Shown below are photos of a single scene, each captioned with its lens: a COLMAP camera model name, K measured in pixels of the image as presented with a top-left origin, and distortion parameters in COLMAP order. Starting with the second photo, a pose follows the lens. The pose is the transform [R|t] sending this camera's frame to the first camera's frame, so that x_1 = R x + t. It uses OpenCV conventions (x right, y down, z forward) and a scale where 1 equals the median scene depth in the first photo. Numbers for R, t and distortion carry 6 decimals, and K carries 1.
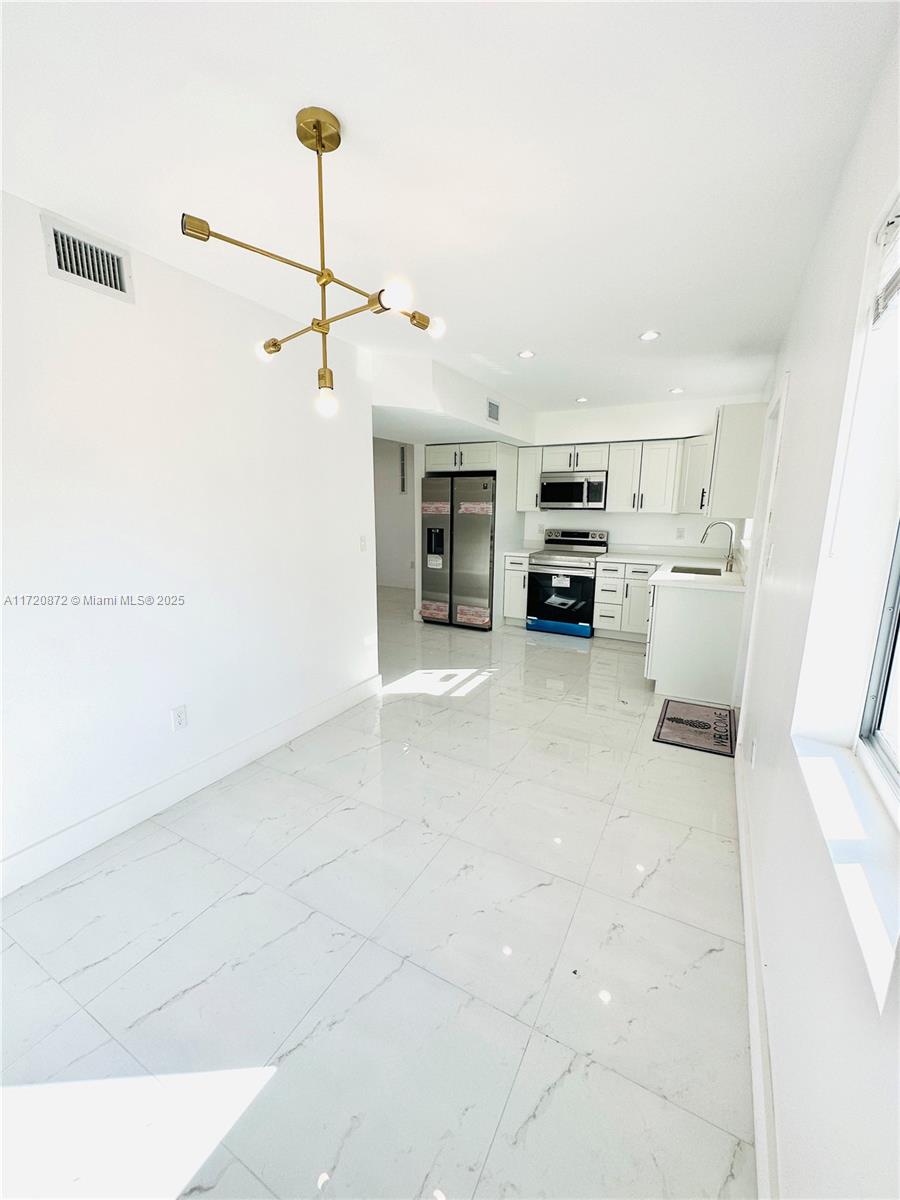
lens RADIAL K [[484.9, 0, 450.0], [0, 484.9, 600.0], [0, 0, 1]] dist [-0.001219, 0.000098]
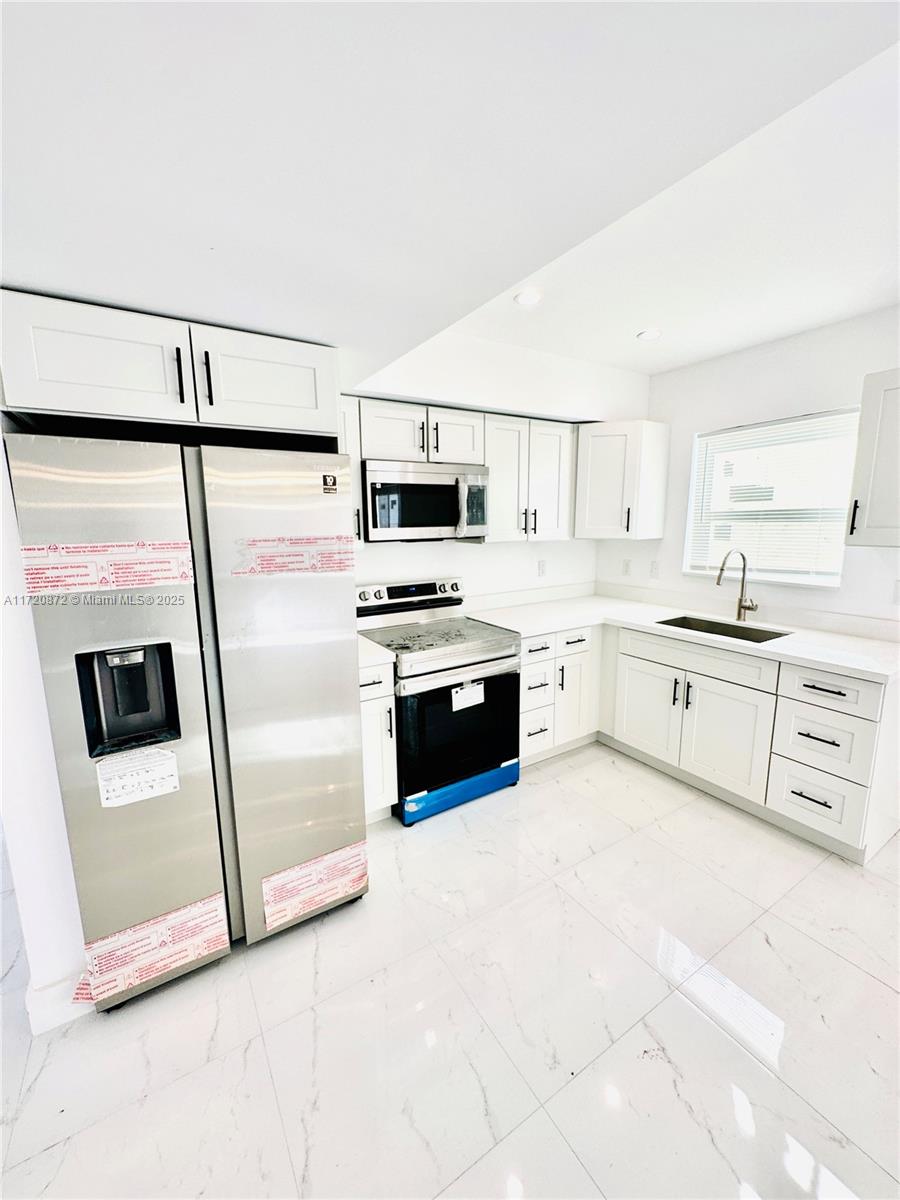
lens RADIAL K [[473.1, 0, 447.0], [0, 473.1, 599.9], [0, 0, 1]] dist [-0.018596, 0.003510]
pose [[0.494763, -0.158757, 0.854404, -0.153194], [0.189939, 0.979156, 0.071949, -0.163924], [-0.848017, 0.126687, 0.514604, 0.766824]]
